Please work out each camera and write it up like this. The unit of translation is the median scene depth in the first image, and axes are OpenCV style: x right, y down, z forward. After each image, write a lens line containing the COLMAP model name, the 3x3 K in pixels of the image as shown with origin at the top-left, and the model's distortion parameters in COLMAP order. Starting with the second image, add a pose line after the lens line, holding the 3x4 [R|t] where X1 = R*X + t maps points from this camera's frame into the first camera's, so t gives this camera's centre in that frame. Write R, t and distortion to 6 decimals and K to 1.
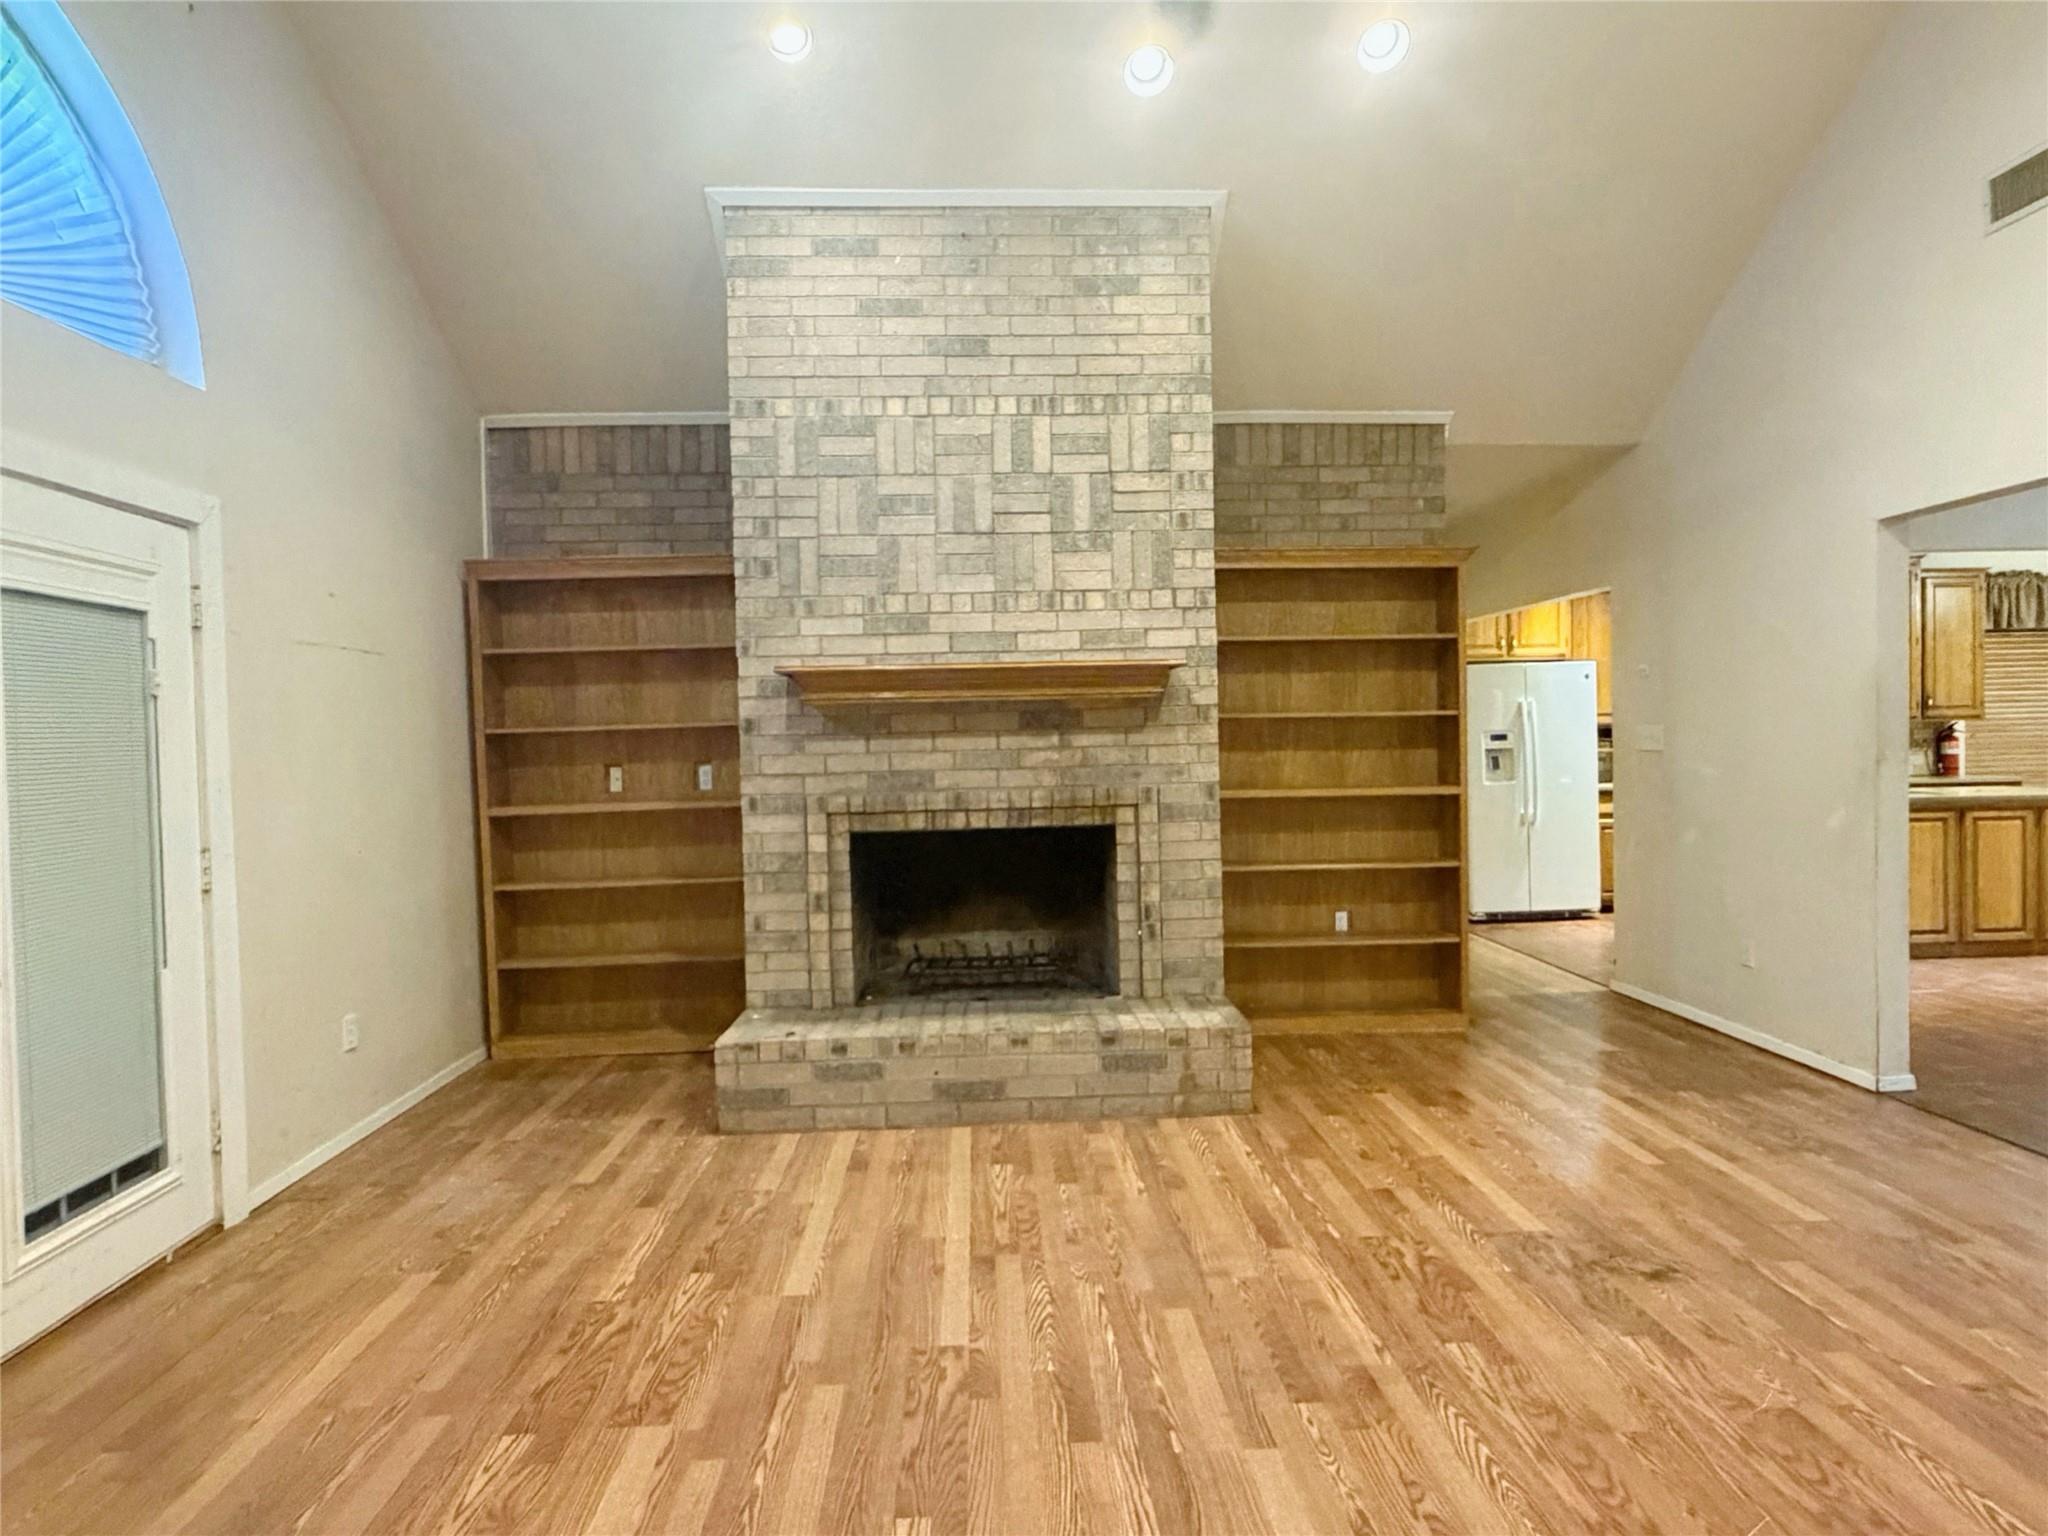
lens RADIAL K [[1164.5, 0, 1024.0], [0, 1164.5, 768.0], [0, 0, 1]] dist [0.004246, -0.000837]
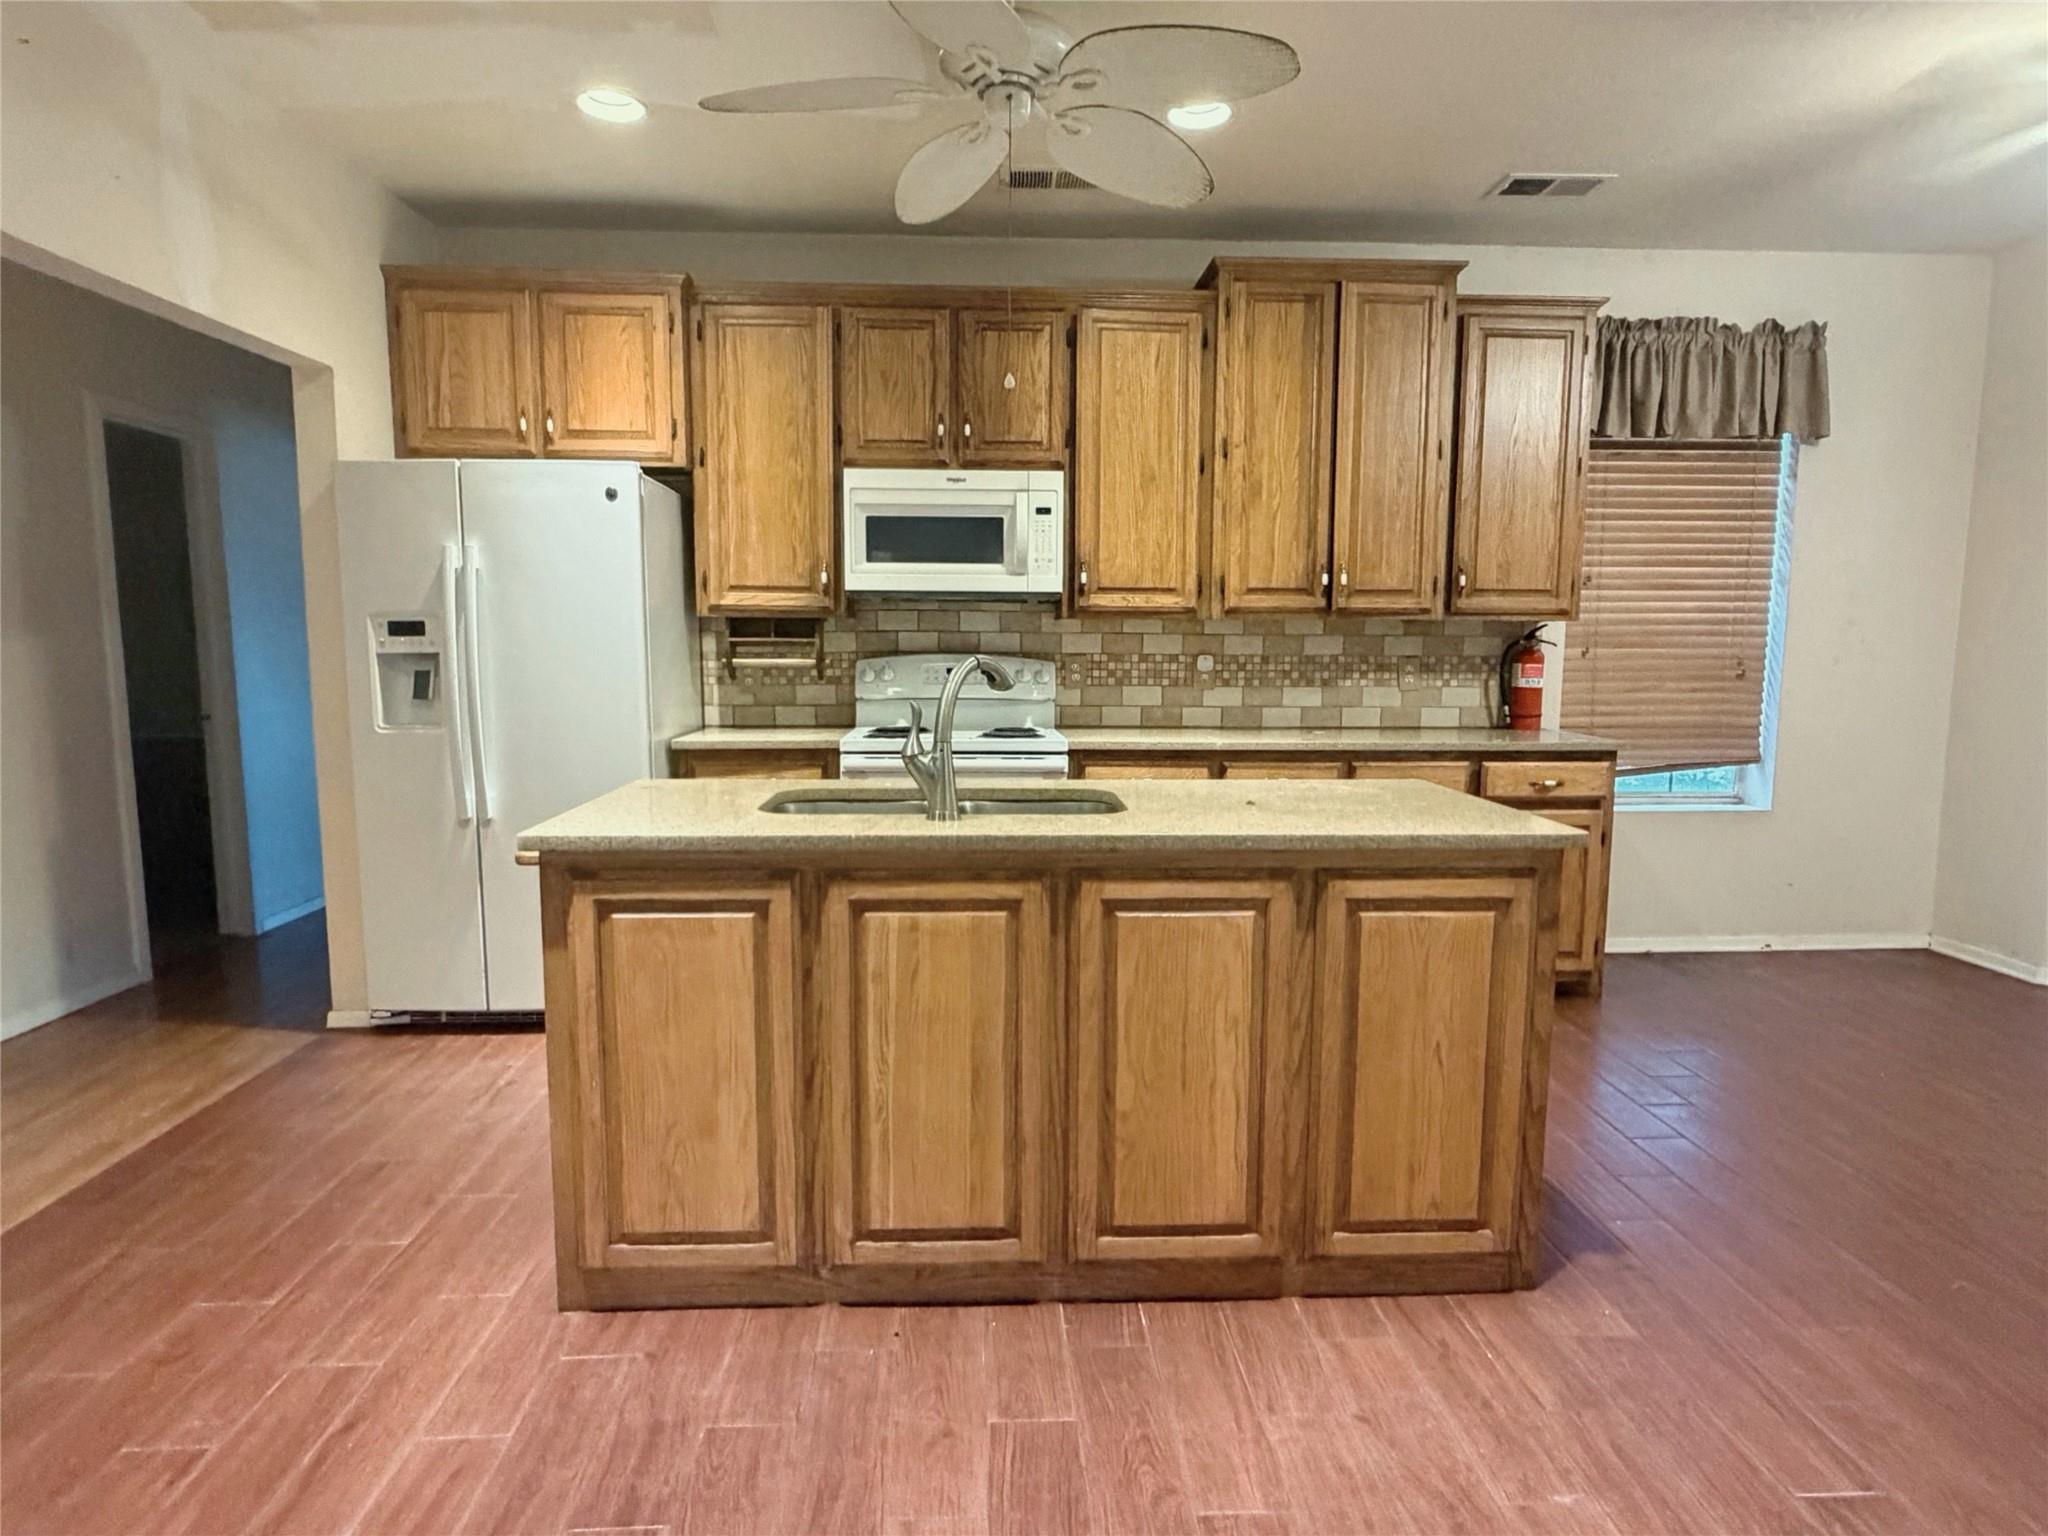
lens RADIAL K [[1162.8, 0, 1026.3], [0, 1162.8, 769.0], [0, 0, 1]] dist [-0.000589, 0.000630]
pose [[0.999689, 0.024443, 0.004951, 1.131650], [-0.024787, 0.995721, 0.089027, -0.032199], [-0.002754, -0.089122, 0.996017, 0.975967]]
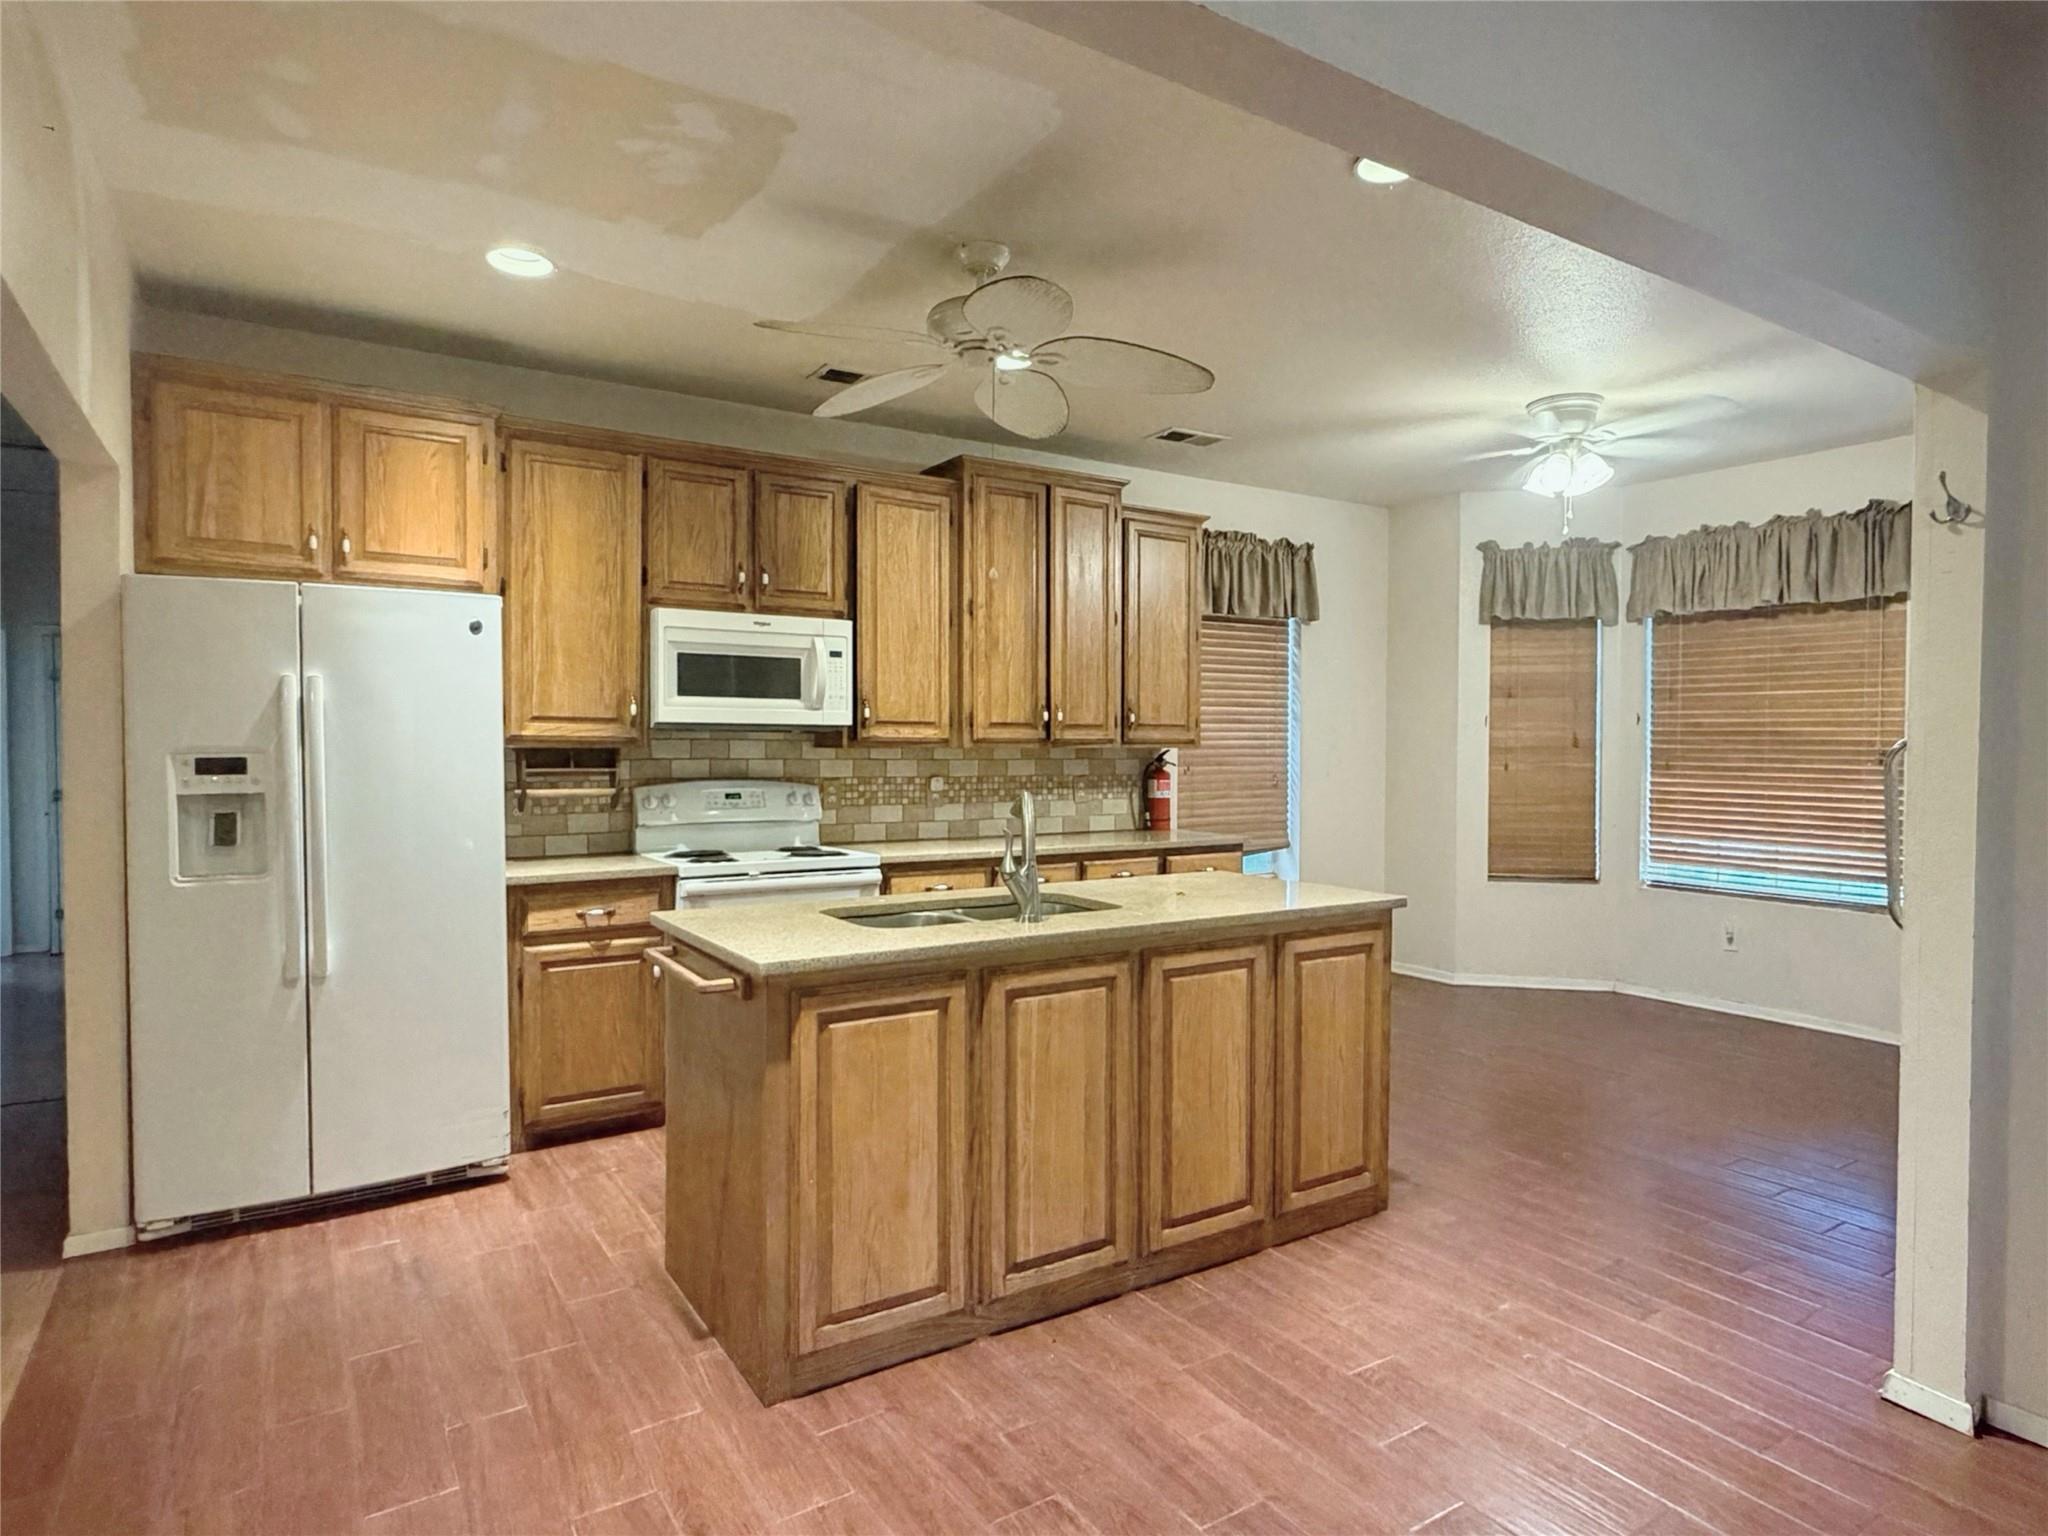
lens RADIAL K [[1162.8, 0, 1026.3], [0, 1162.8, 769.0], [0, 0, 1]] dist [-0.000589, 0.000630]
pose [[0.863927, 0.012162, 0.503470, 0.783539], [-0.008203, 0.999916, -0.010078, -0.041658], [-0.503551, 0.004577, 0.863954, 0.927578]]
